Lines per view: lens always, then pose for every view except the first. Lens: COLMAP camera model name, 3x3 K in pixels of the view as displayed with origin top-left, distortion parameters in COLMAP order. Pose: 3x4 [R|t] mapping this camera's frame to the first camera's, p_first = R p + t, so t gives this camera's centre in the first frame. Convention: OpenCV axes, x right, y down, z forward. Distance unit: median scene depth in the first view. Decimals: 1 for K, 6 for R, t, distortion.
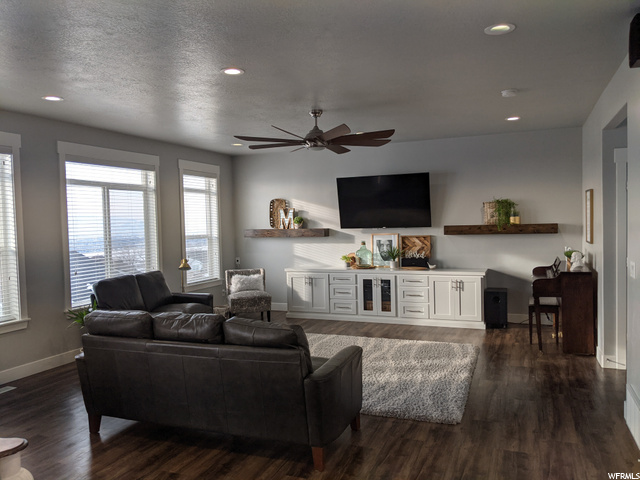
lens RADIAL K [[505.5, 0, 320.0], [0, 505.5, 240.0], [0, 0, 1]] dist [0.104591, -0.194320]
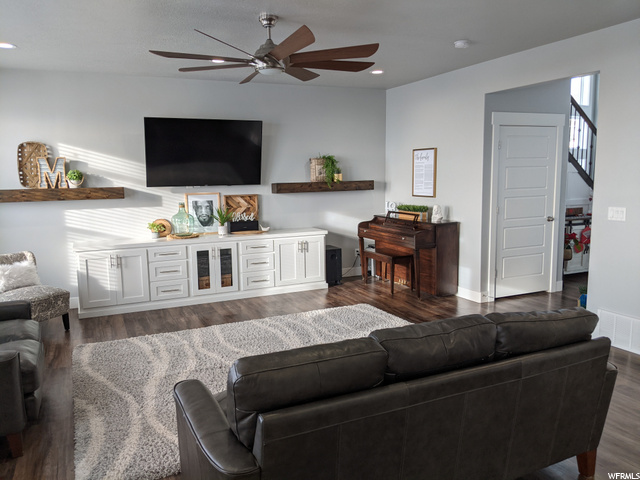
lens RADIAL K [[505.5, 0, 320.0], [0, 505.5, 240.0], [0, 0, 1]] dist [0.104591, -0.194320]
pose [[0.688376, -0.083458, 0.720537, -0.349794], [0.029422, 0.995754, 0.087227, -0.003366], [-0.724757, -0.038845, 0.687908, 0.312345]]
